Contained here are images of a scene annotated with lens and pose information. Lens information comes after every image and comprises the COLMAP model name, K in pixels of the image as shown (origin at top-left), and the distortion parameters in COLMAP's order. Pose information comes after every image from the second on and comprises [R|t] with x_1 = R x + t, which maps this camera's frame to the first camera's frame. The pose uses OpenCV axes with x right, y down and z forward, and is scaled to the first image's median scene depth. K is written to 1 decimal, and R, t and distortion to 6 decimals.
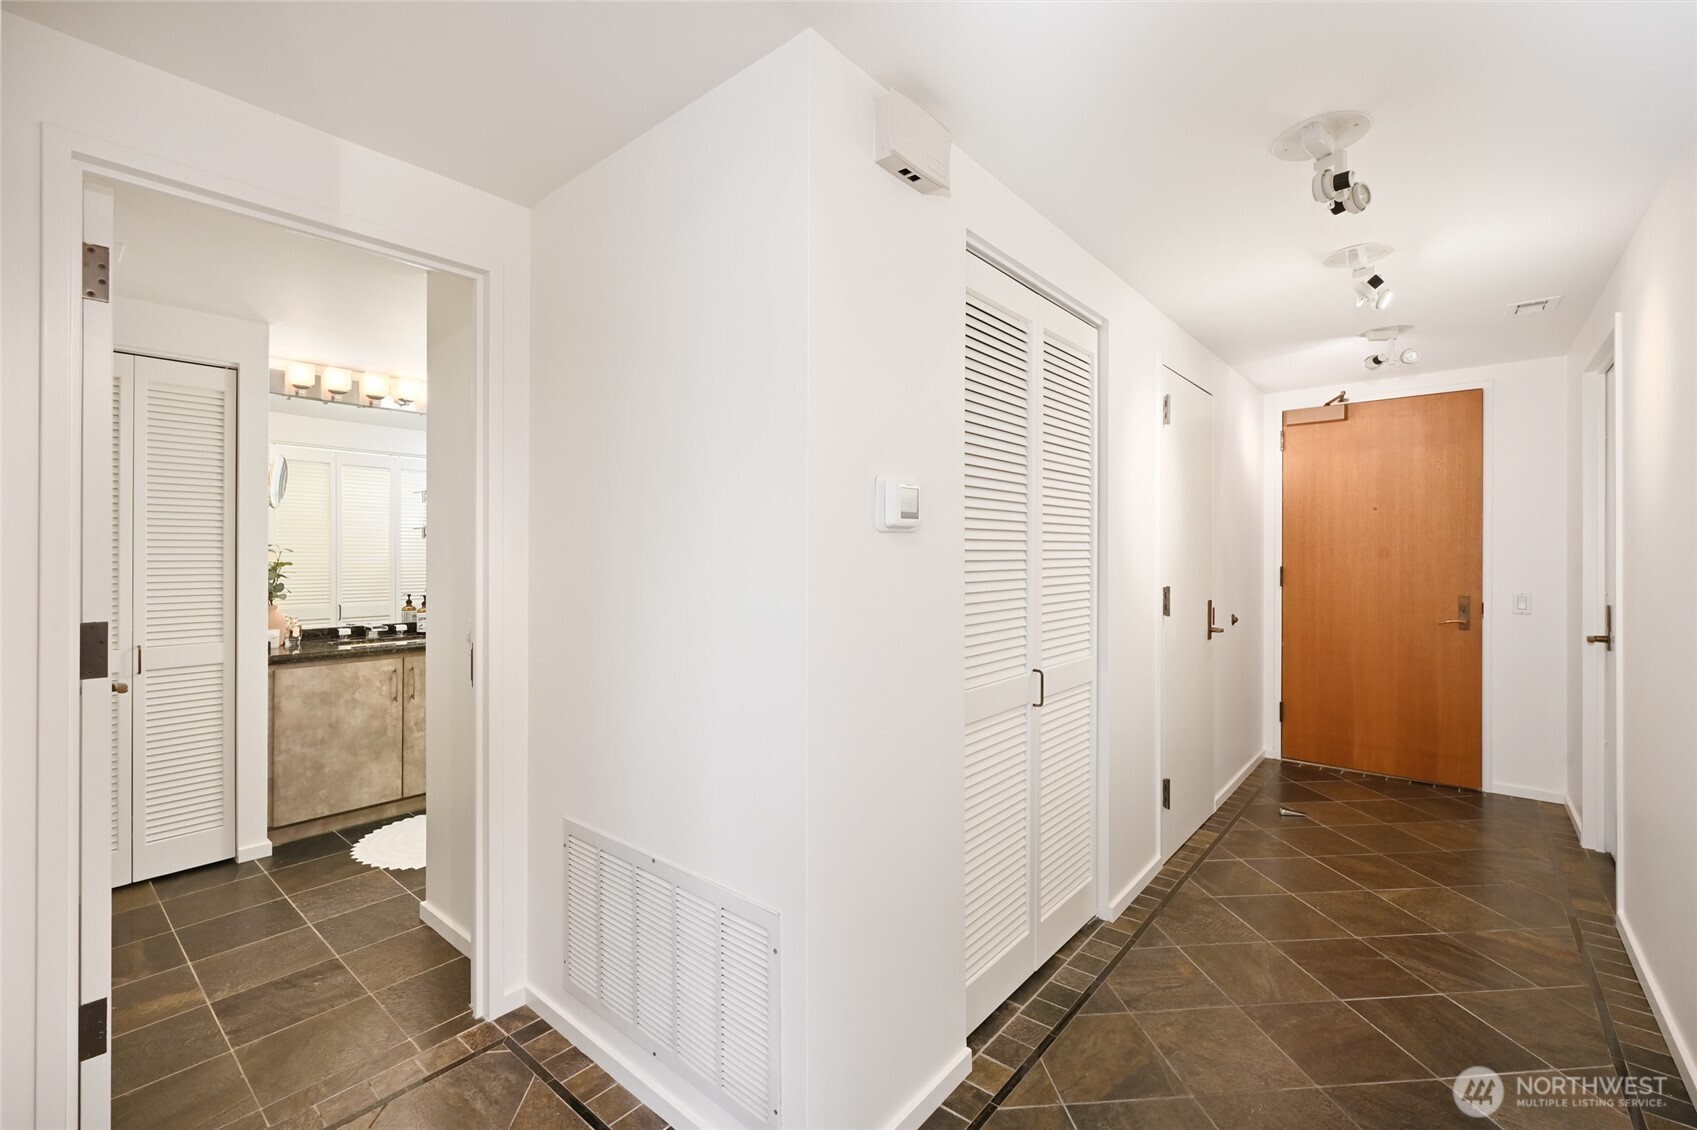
lens RADIAL K [[720.8, 0, 853.4], [0, 720.8, 547.3], [0, 0, 1]] dist [0.009758, -0.000544]
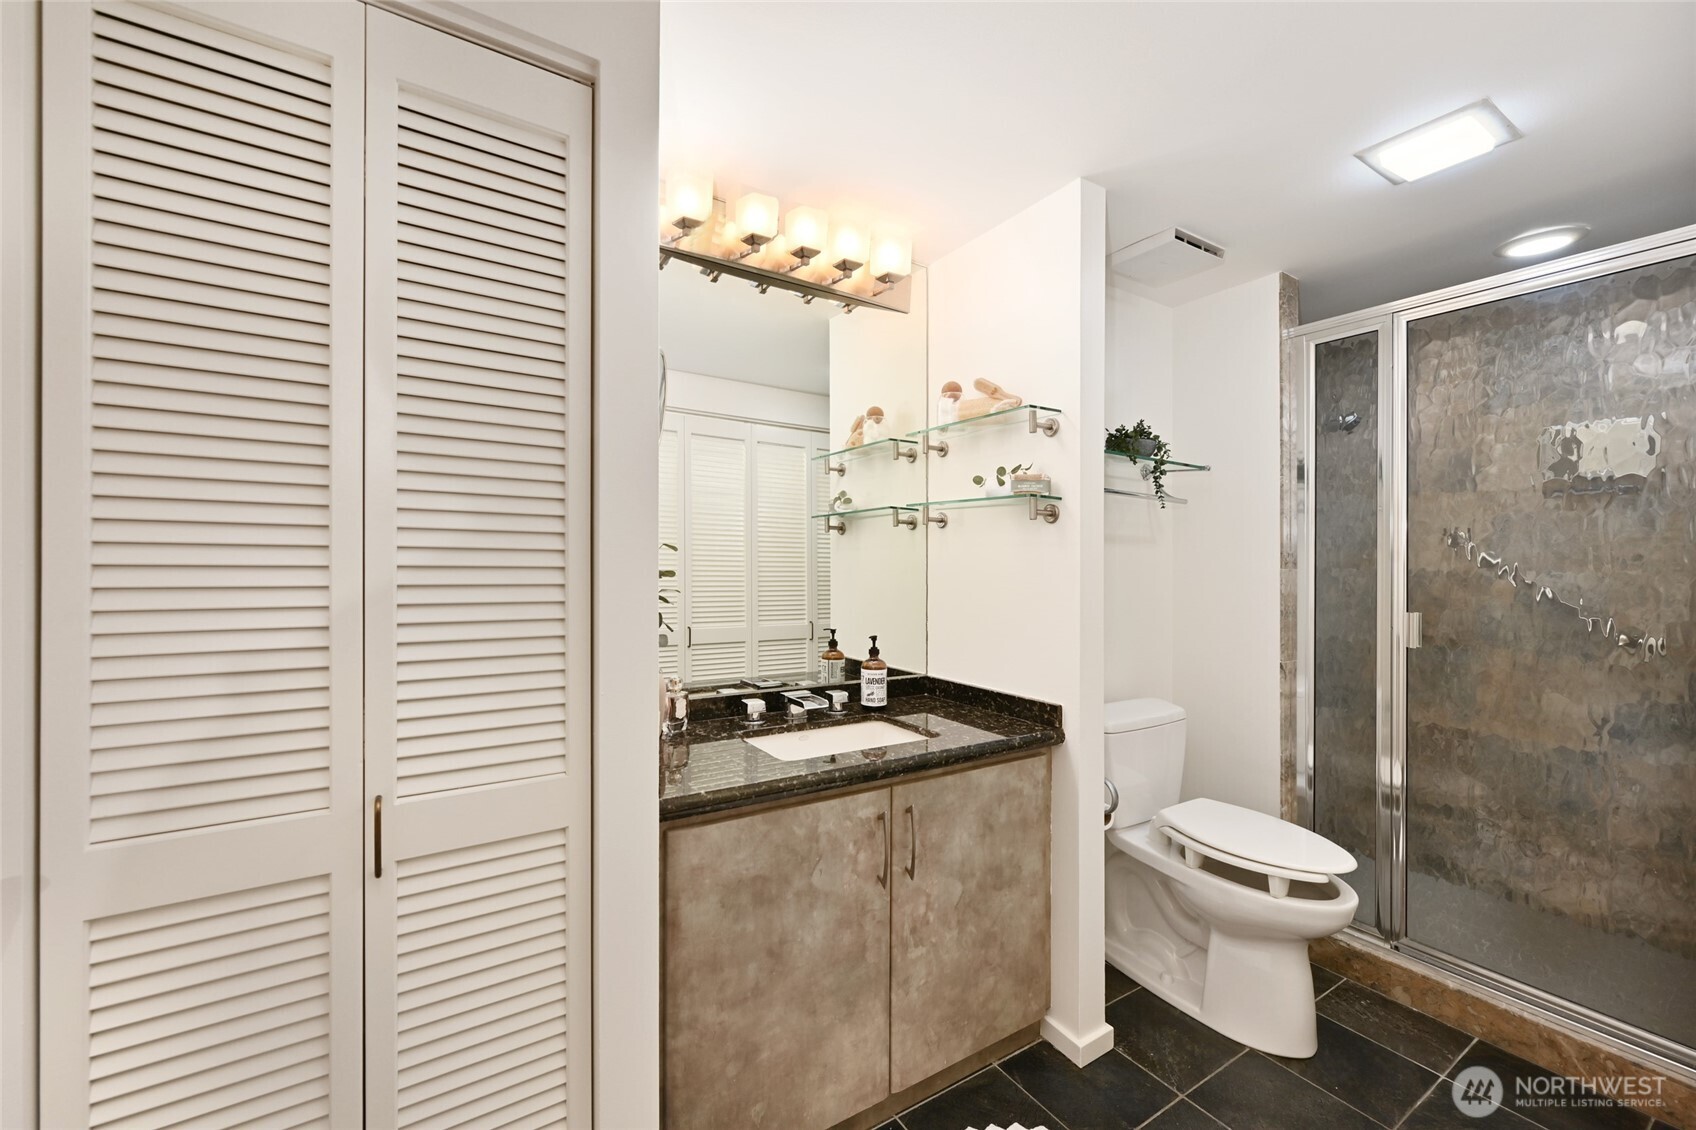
lens RADIAL K [[681.5, 0, 849.8], [0, 681.5, 570.2], [0, 0, 1]] dist [-0.007214, 0.000657]
pose [[0.950885, 0.006562, -0.309476, -0.551805], [-0.003040, 0.999925, 0.011863, 0.015871], [0.309531, -0.010339, 0.950833, 0.633038]]
